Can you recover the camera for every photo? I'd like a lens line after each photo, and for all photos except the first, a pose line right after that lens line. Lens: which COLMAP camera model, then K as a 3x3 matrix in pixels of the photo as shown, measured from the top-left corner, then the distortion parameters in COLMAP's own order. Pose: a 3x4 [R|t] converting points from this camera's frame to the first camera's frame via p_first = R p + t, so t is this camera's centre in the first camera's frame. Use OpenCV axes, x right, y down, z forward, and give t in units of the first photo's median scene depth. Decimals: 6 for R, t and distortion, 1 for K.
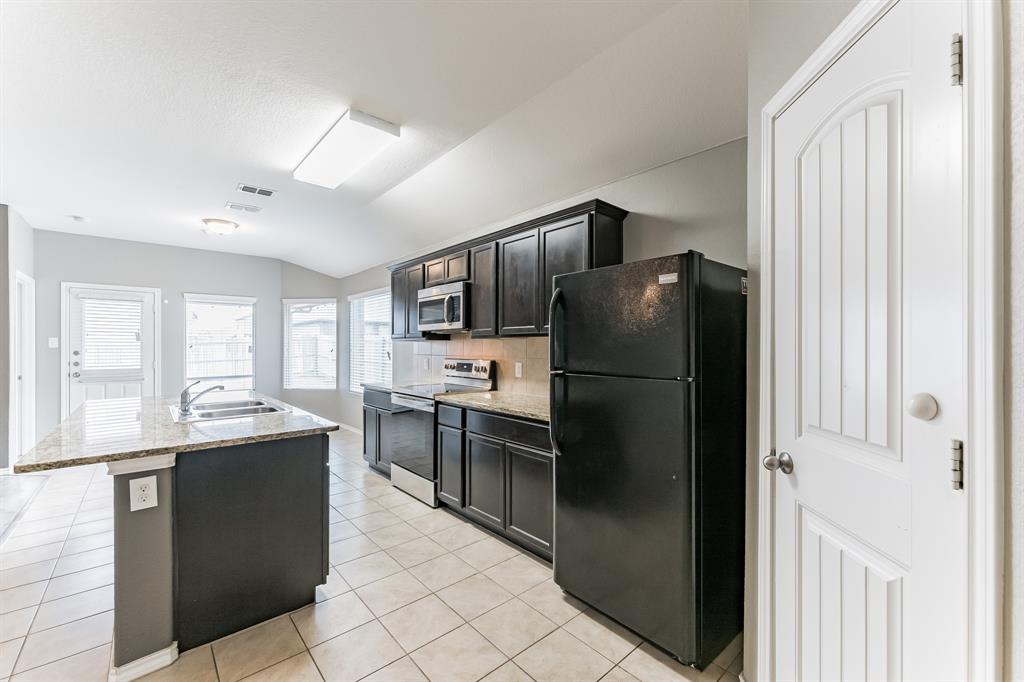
lens RADIAL K [[417.1, 0, 512.1], [0, 417.1, 344.6], [0, 0, 1]] dist [0.000874, 0.000059]
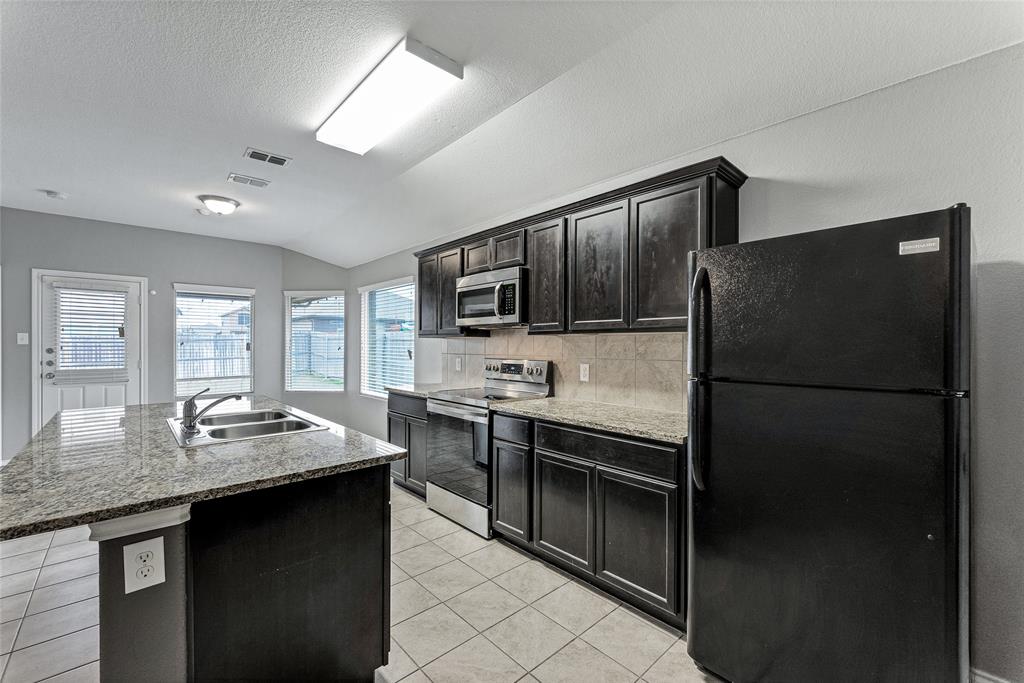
lens RADIAL K [[425.9, 0, 512.2], [0, 425.9, 343.8], [0, 0, 1]] dist [0.000284, -0.000136]
pose [[0.999862, 0.002499, 0.016453, -0.153884], [-0.002553, 0.999991, 0.003259, 0.000533], [-0.016445, -0.003301, 0.999859, 0.155848]]
